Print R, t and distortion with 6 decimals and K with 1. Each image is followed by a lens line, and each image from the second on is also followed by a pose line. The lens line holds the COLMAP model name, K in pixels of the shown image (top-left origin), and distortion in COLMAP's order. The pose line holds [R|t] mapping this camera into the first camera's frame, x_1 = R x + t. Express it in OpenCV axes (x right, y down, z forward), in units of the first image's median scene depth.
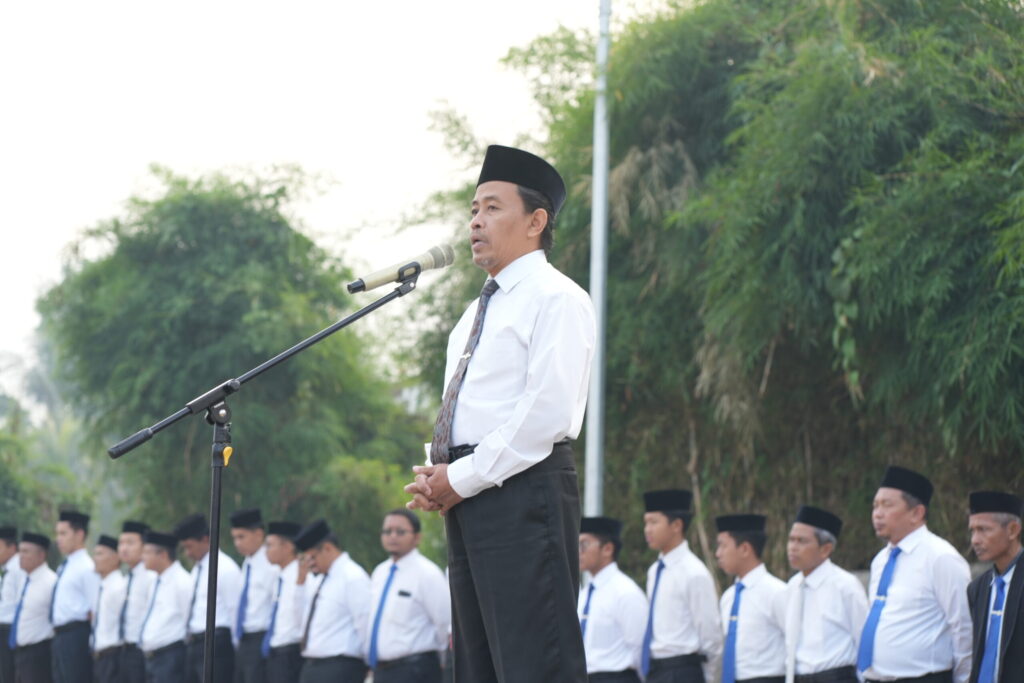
lens RADIAL K [[2344.3, 0, 512.0], [0, 2344.3, 341.5], [0, 0, 1]] dist [0.004141, -0.351806]
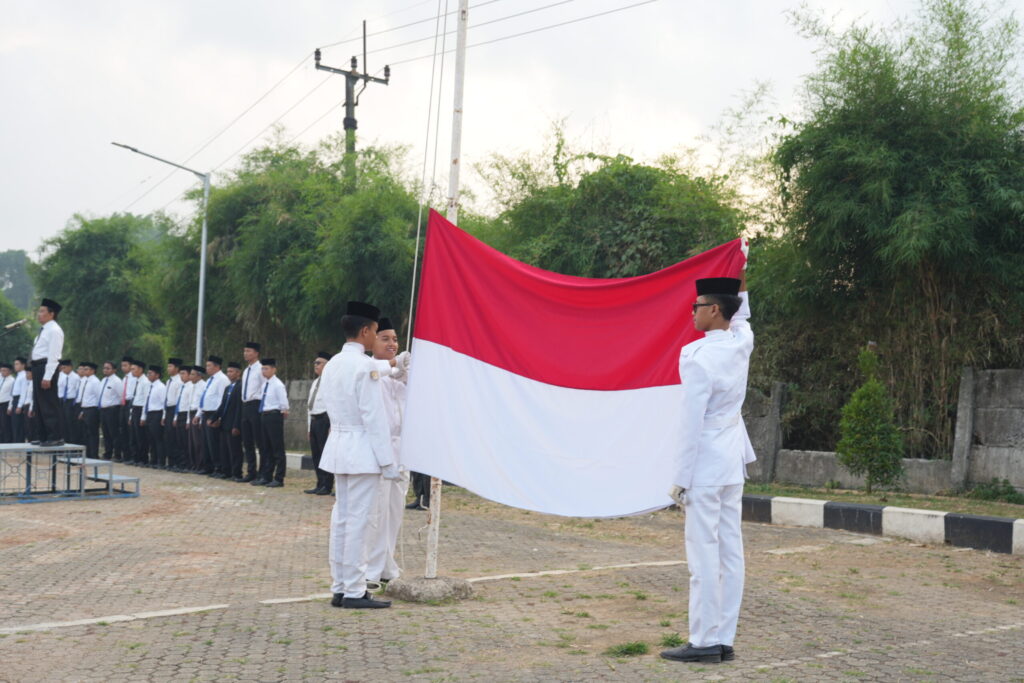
lens RADIAL K [[1218.7, 0, 512.0], [0, 1218.7, 341.5], [0, 0, 1]] dist [0.014495, -0.012528]
pose [[0.991469, 0.014478, 0.129534, 0.216032], [-0.023855, 0.997181, 0.071136, -0.066805], [-0.128139, -0.073620, 0.989020, -0.551832]]
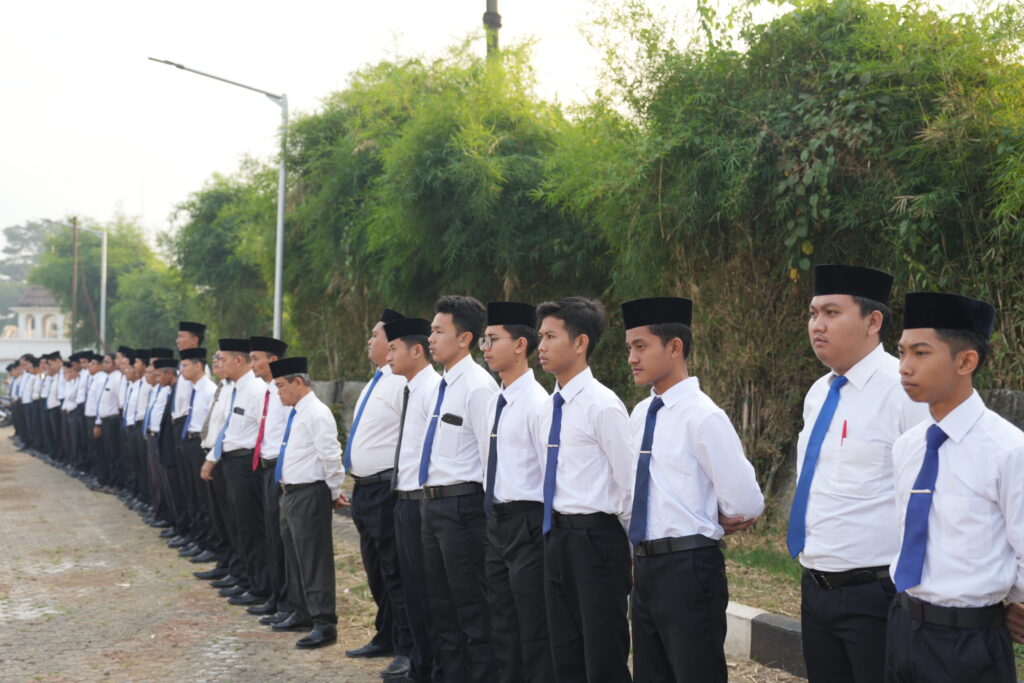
lens RADIAL K [[1271.3, 0, 512.0], [0, 1271.3, 341.5], [0, 0, 1]] dist [-0.030892, 0.051341]
pose [[0.991072, -0.005799, -0.133198, 0.389605], [0.017818, 0.995852, 0.089224, -0.033959], [0.132129, -0.090800, 0.987065, -0.141201]]
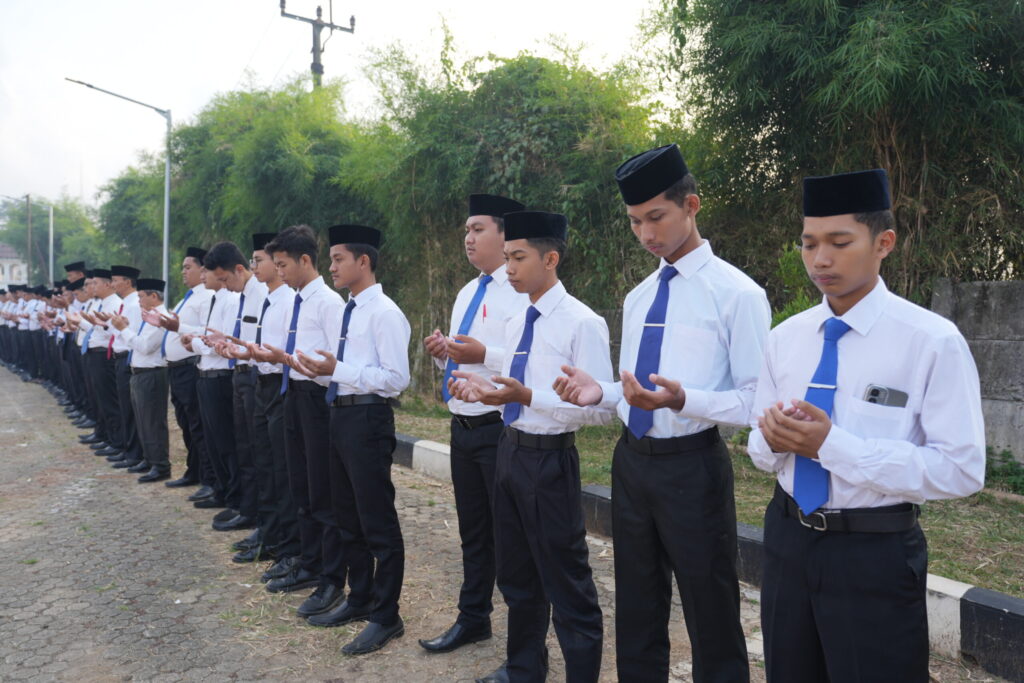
lens RADIAL K [[782.8, 0, 512.0], [0, 782.8, 341.5], [0, 0, 1]] dist [-0.003768, -0.000309]
pose [[0.997427, 0.000703, 0.071679, 0.411311], [-0.011822, 0.987873, 0.154816, -0.021376], [-0.070701, -0.155265, 0.985340, -0.108025]]
